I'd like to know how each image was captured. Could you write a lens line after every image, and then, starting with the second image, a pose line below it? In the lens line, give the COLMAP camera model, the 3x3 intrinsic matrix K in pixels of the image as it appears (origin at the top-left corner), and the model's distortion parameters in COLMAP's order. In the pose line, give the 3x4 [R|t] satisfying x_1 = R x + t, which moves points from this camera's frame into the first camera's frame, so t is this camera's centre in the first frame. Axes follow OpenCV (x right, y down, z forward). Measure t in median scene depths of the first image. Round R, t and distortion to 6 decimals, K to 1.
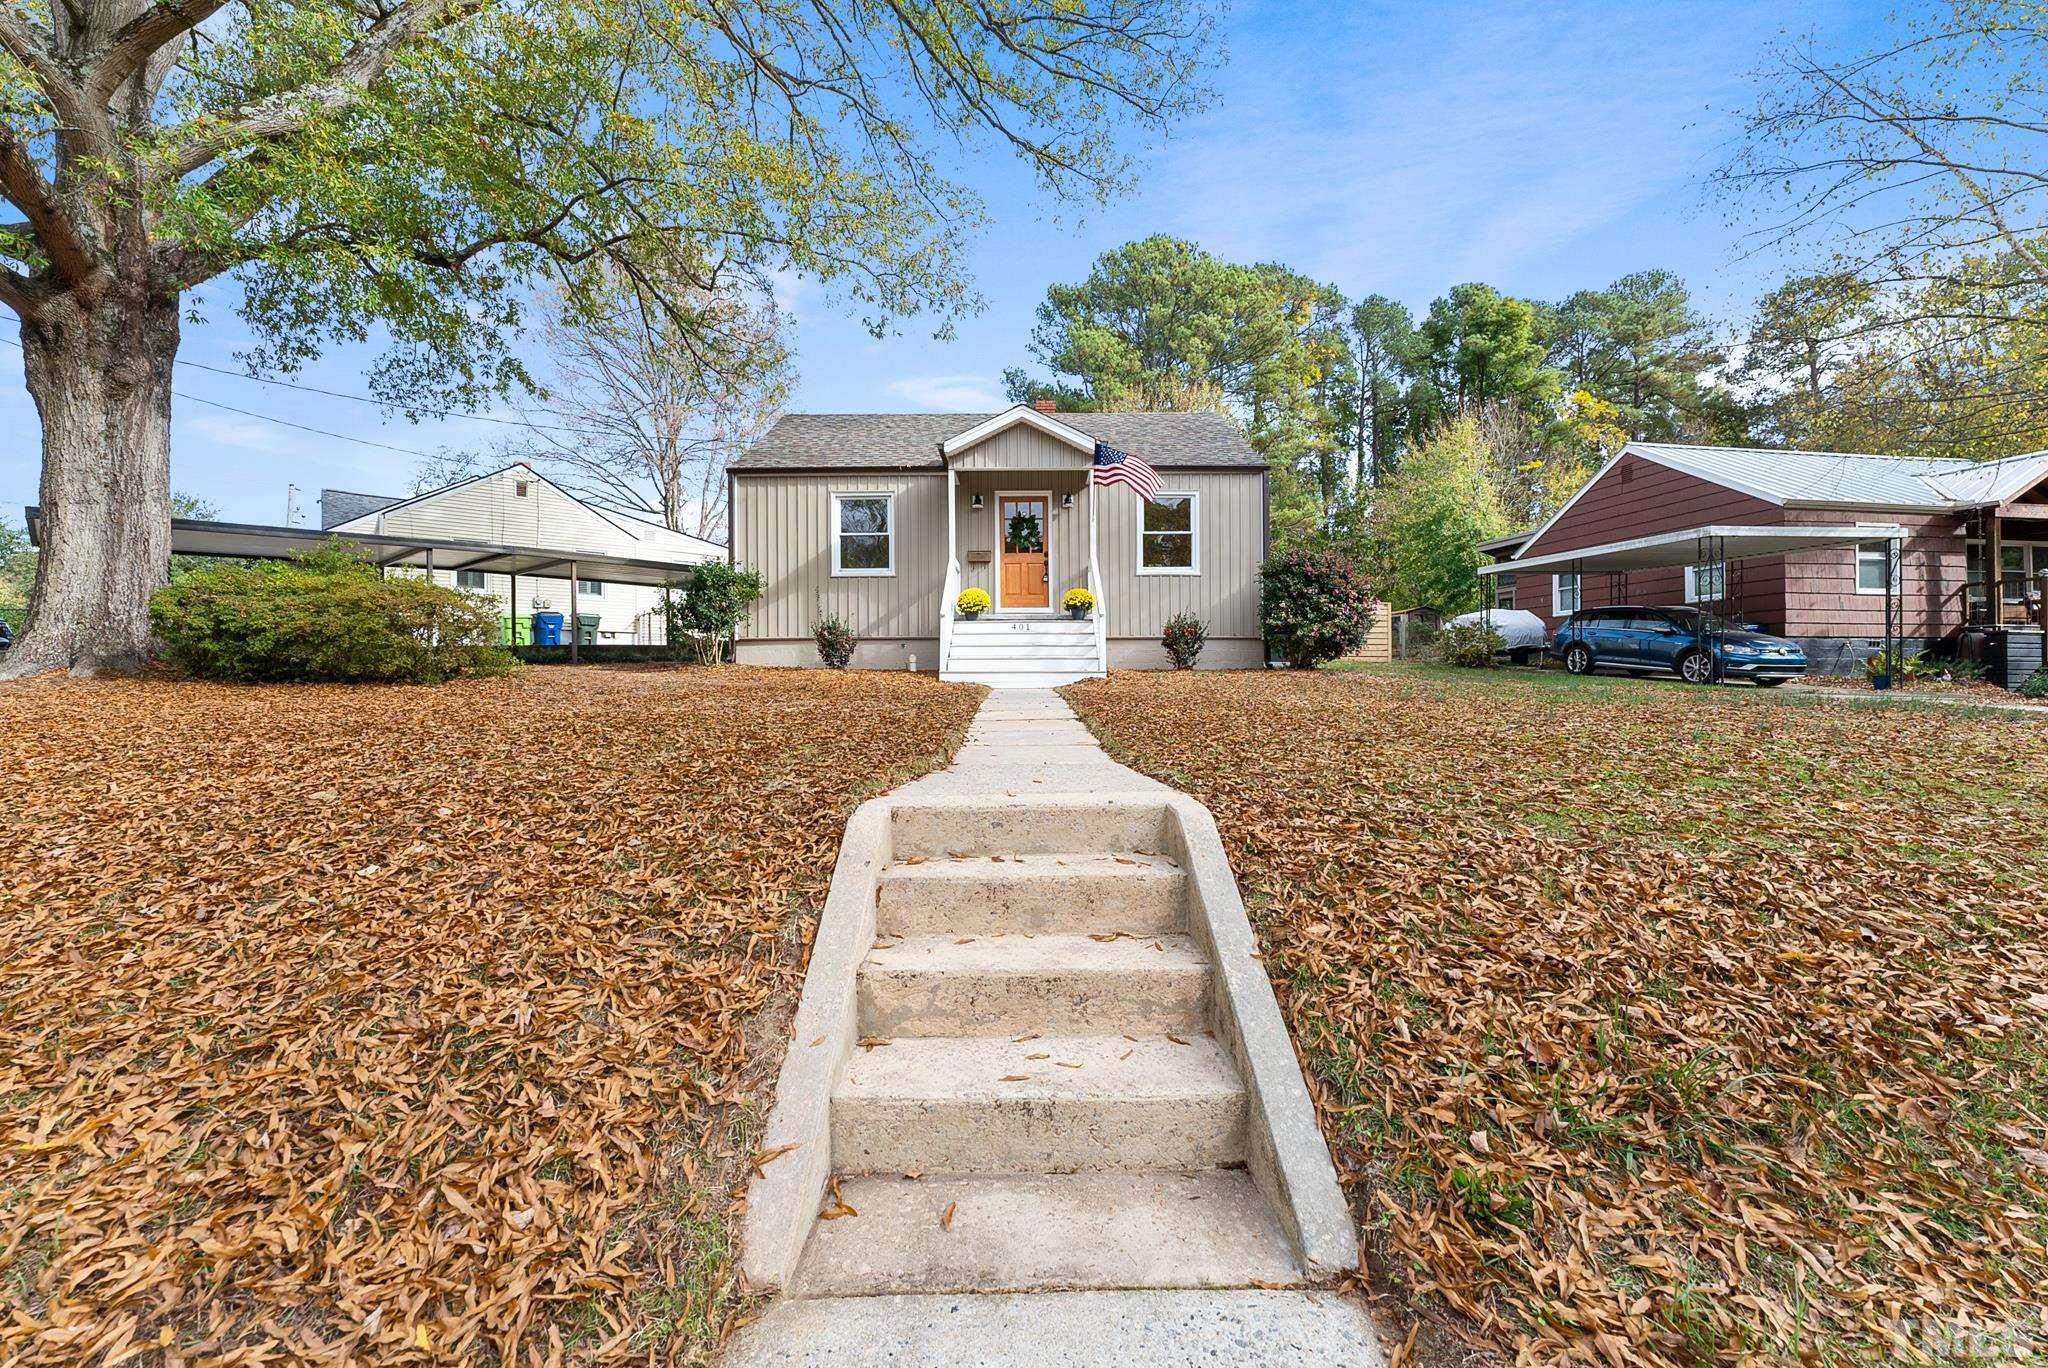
lens RADIAL K [[830.1, 0, 1017.9], [0, 830.1, 684.3], [0, 0, 1]] dist [0.000166, -0.000319]
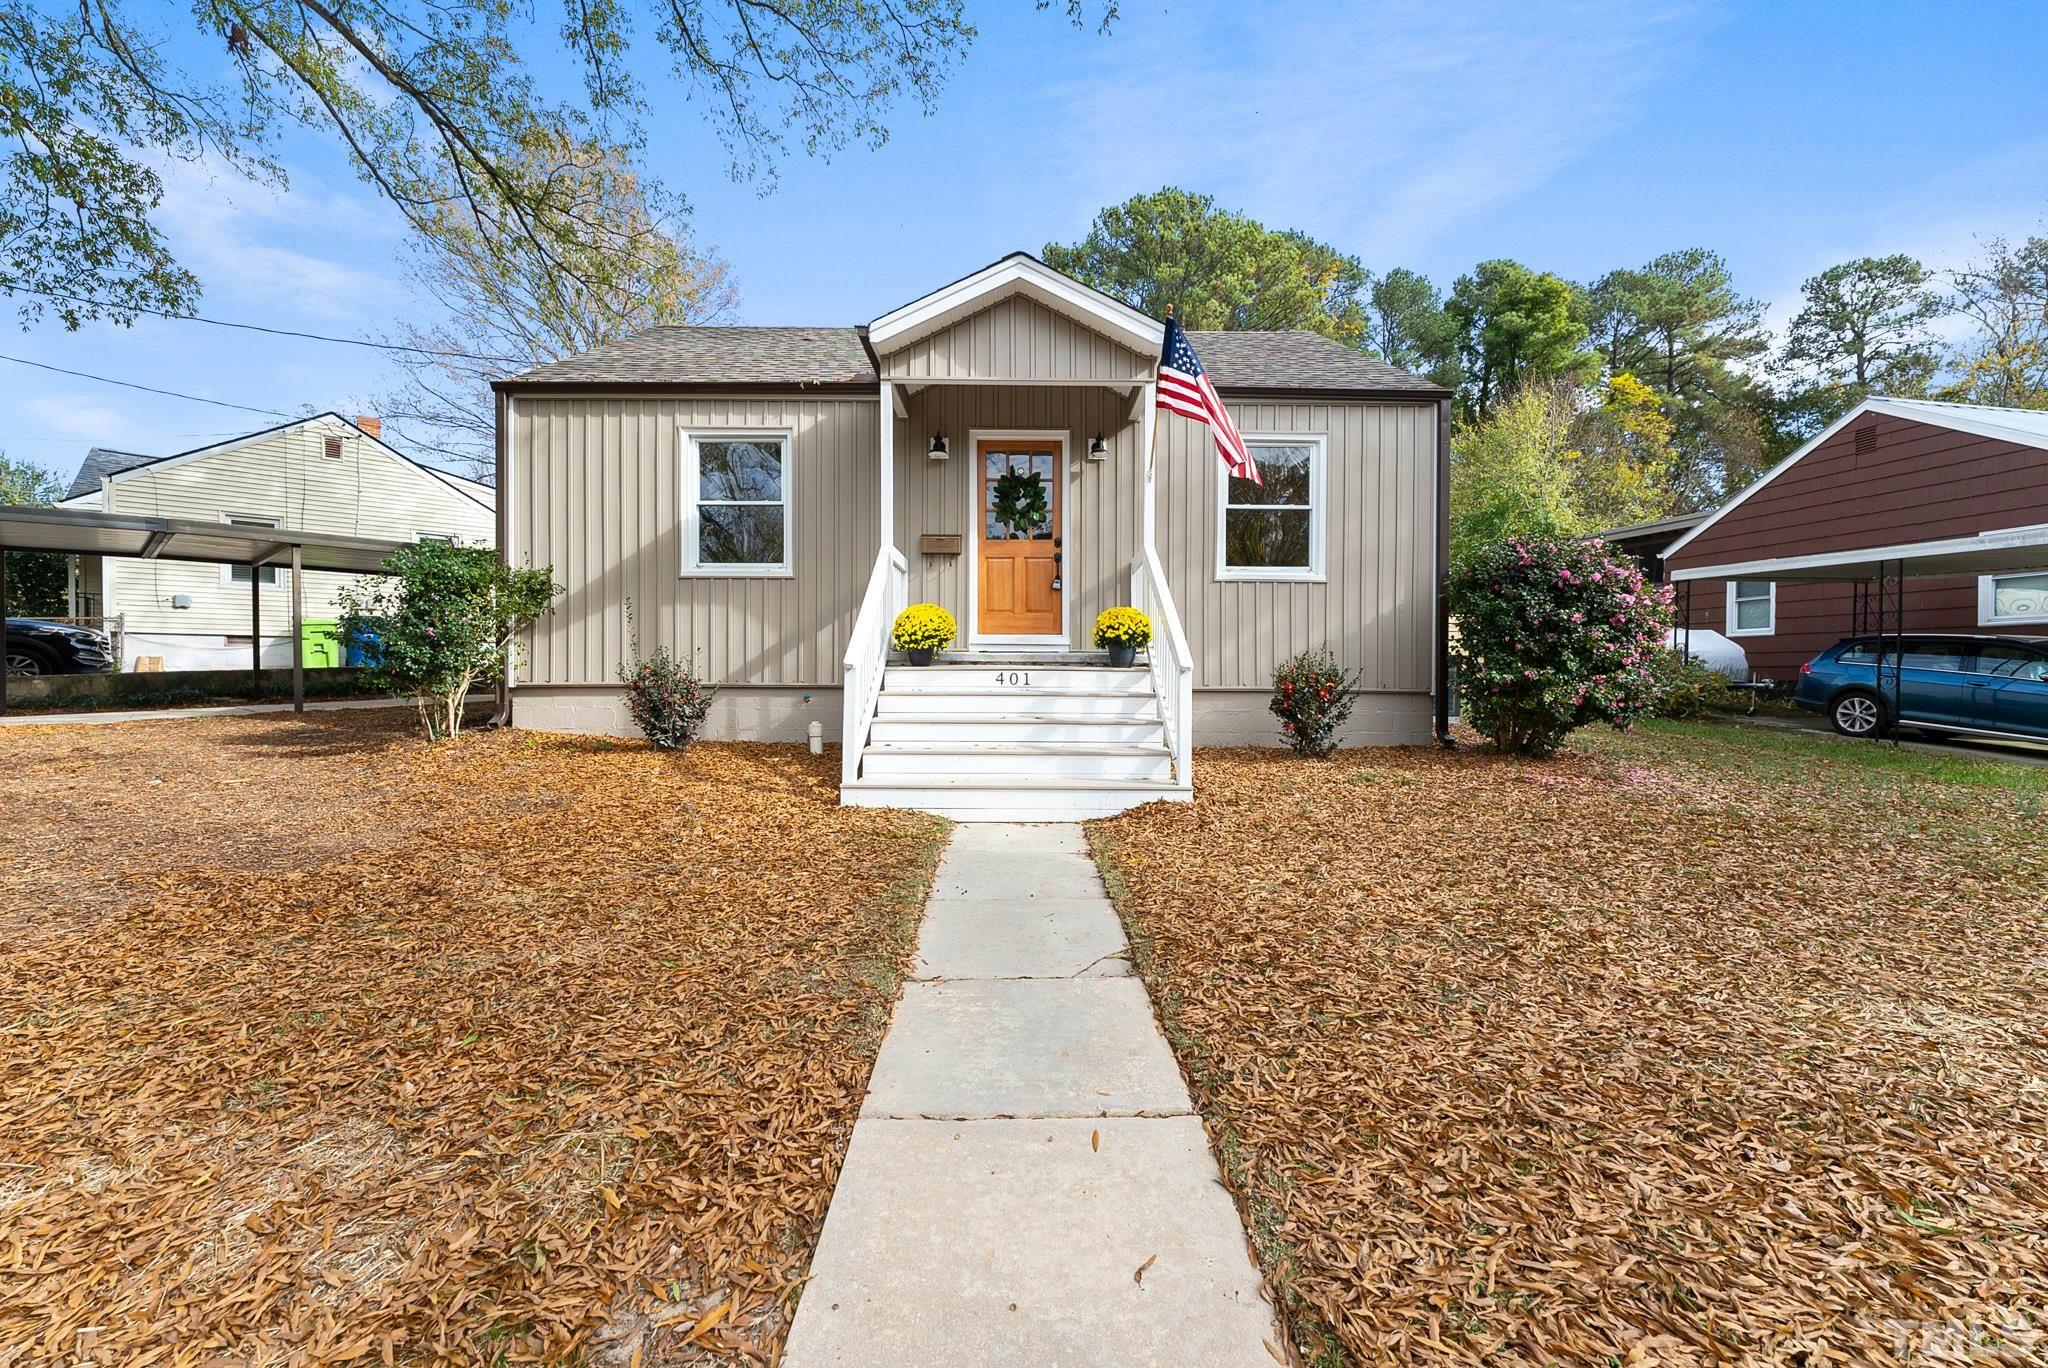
lens RADIAL K [[830.1, 0, 1017.9], [0, 830.1, 684.3], [0, 0, 1]] dist [0.000166, -0.000319]
pose [[0.999850, 0.009514, 0.014486, -0.001149], [-0.009632, 0.999921, 0.008120, -0.062979], [-0.014407, -0.008258, 0.999862, 0.426399]]
